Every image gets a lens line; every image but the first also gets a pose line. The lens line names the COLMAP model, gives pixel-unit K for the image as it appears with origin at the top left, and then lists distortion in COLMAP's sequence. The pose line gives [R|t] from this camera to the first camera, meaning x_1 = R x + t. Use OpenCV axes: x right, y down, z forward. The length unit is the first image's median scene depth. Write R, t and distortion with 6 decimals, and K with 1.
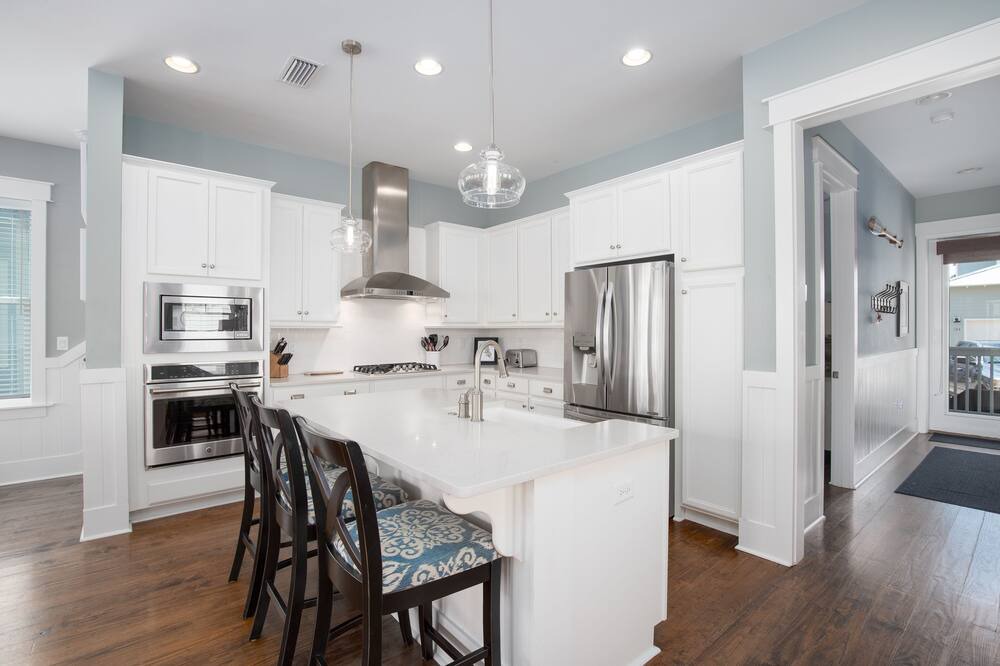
lens RADIAL K [[461.7, 0, 500.0], [0, 461.7, 333.0], [0, 0, 1]] dist [-0.036222, 0.000961]
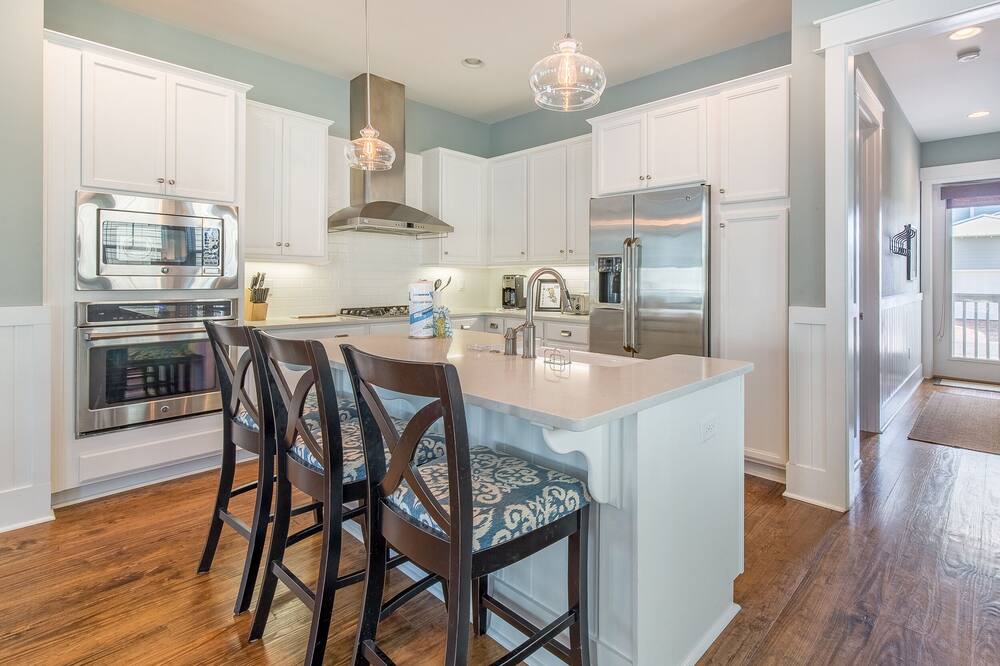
lens RADIAL K [[498.7, 0, 540.6], [0, 498.7, 278.0], [0, 0, 1]] dist [0.005407, -0.000497]
pose [[0.990893, 0.006658, 0.134485, -0.097404], [-0.005256, 0.999928, -0.010777, 0.029982], [-0.134547, 0.009972, 0.990857, 0.028623]]
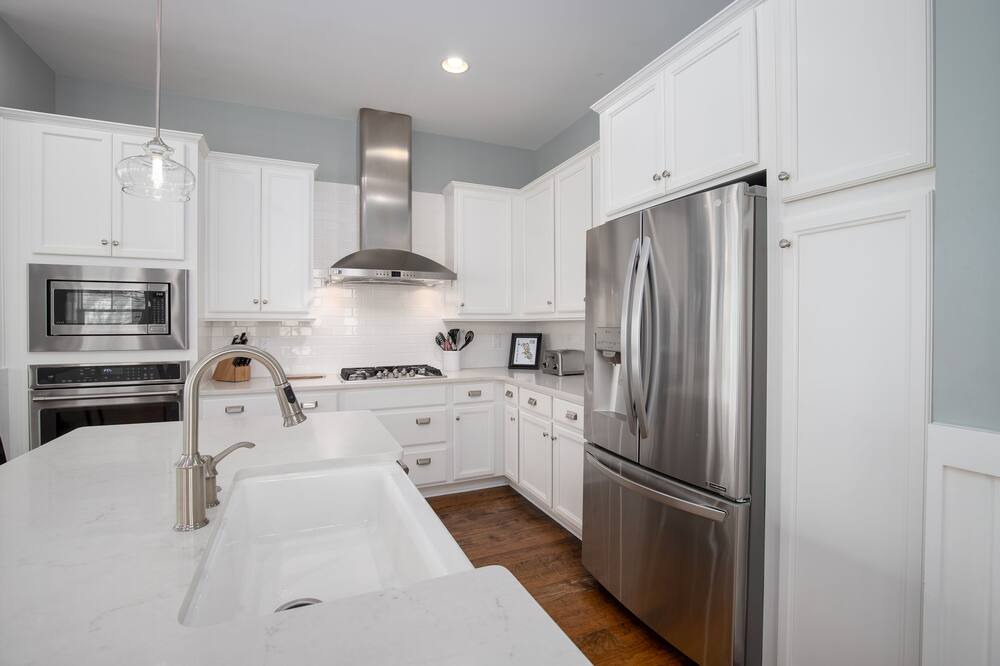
lens RADIAL K [[461.7, 0, 500.0], [0, 461.7, 333.0], [0, 0, 1]] dist [-0.036222, 0.000961]
pose [[0.961508, 0.005639, -0.274718, 0.224322], [-0.002276, 0.999919, 0.012558, -0.000632], [0.274767, -0.011449, 0.961443, 0.418470]]
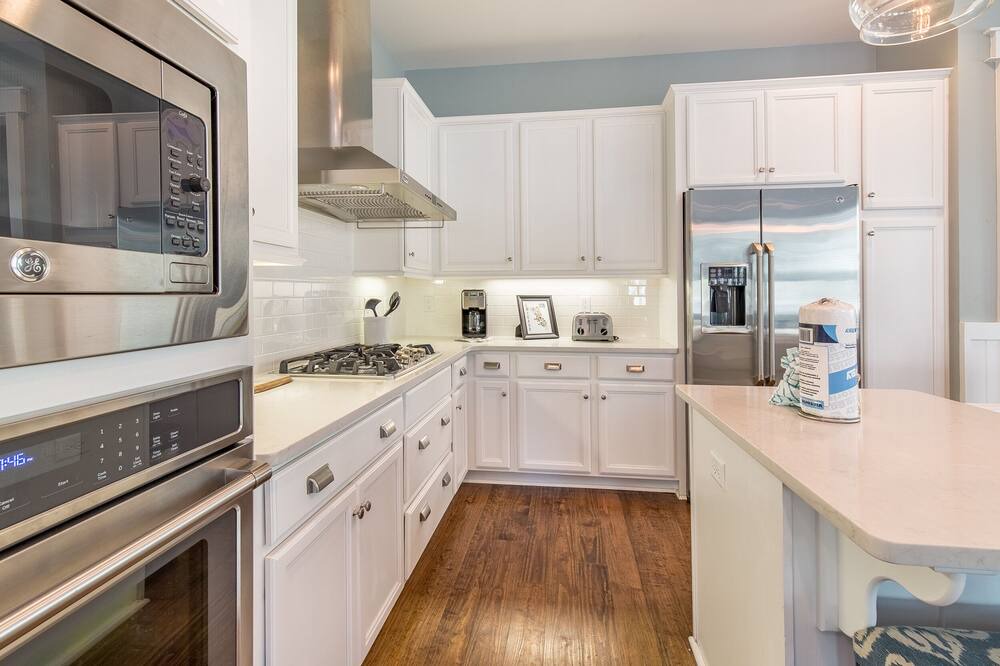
lens RADIAL K [[473.1, 0, 503.0], [0, 473.1, 297.4], [0, 0, 1]] dist [0.000146, -0.000118]
pose [[0.730206, -0.003185, 0.683220, -0.626954], [0.006612, 0.999975, -0.002405, 0.023653], [-0.683195, 0.006273, 0.730209, 0.757448]]
